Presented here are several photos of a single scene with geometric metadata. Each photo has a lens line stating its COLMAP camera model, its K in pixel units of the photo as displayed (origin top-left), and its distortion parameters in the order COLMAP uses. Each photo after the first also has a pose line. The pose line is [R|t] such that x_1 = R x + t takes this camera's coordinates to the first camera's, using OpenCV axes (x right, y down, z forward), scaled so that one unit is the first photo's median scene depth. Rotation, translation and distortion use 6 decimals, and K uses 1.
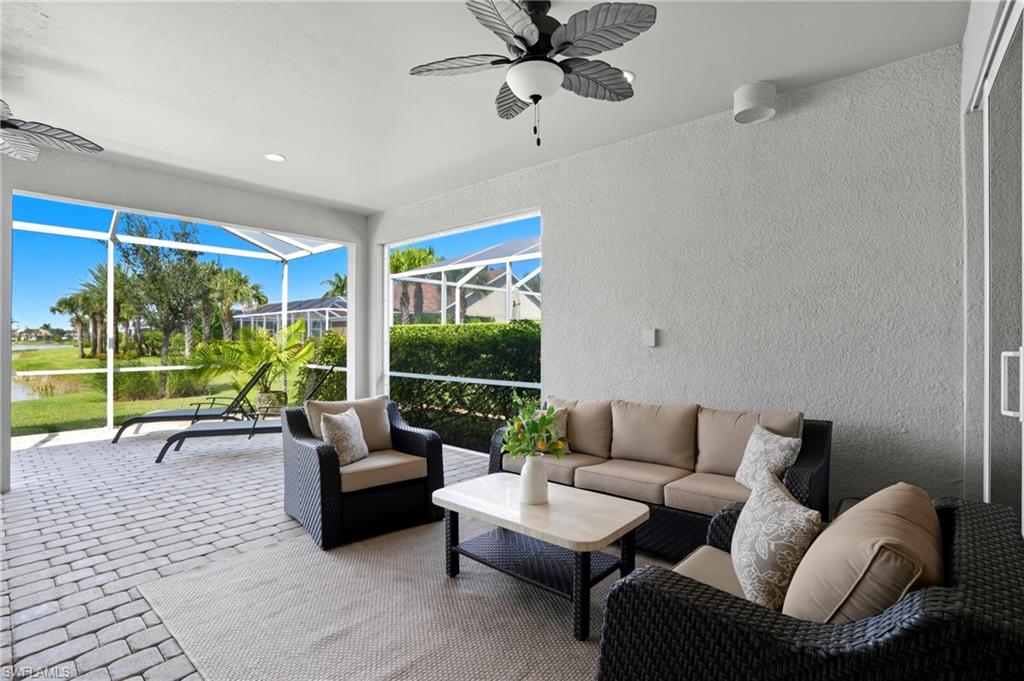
lens RADIAL K [[482.3, 0, 502.9], [0, 482.3, 338.2], [0, 0, 1]] dist [-0.033802, 0.000957]
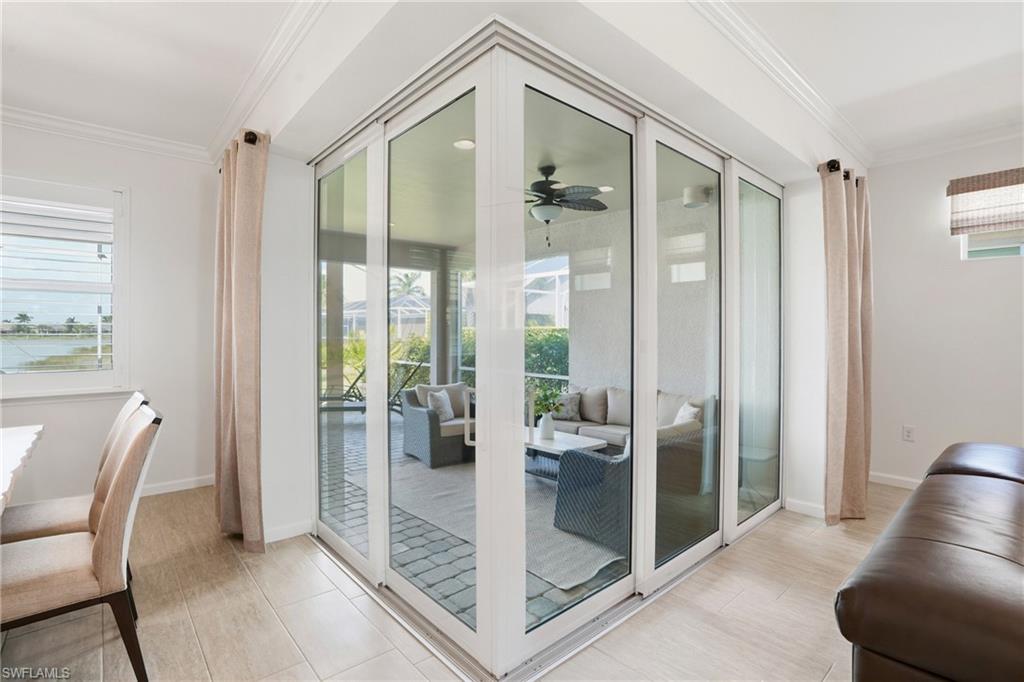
lens RADIAL K [[482.3, 0, 502.9], [0, 482.3, 338.7], [0, 0, 1]] dist [-0.033802, 0.000957]
pose [[0.991571, 0.002108, -0.129549, 0.090286], [-0.000628, 0.999934, 0.011462, -0.043598], [0.129564, -0.011284, 0.991507, -0.566009]]
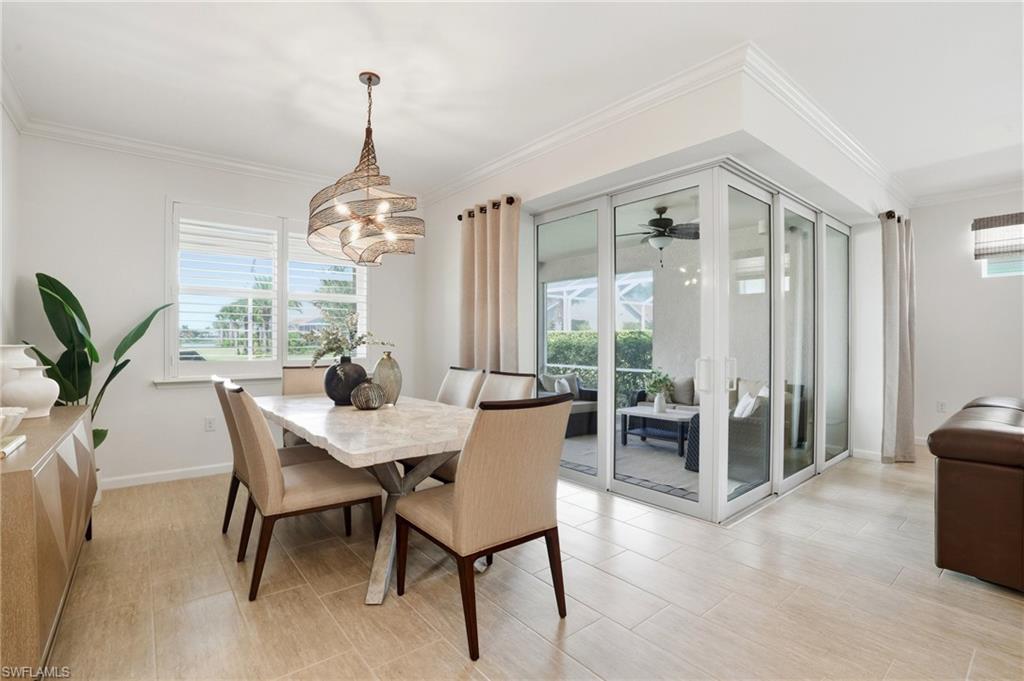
lens RADIAL K [[461.7, 0, 512.0], [0, 461.7, 340.5], [0, 0, 1]] dist [-0.022489, -0.000093]
pose [[0.986864, 0.000990, -0.161548, -0.198108], [-0.000259, 0.999990, 0.004548, -0.023266], [0.161551, -0.004446, 0.986854, -0.950521]]
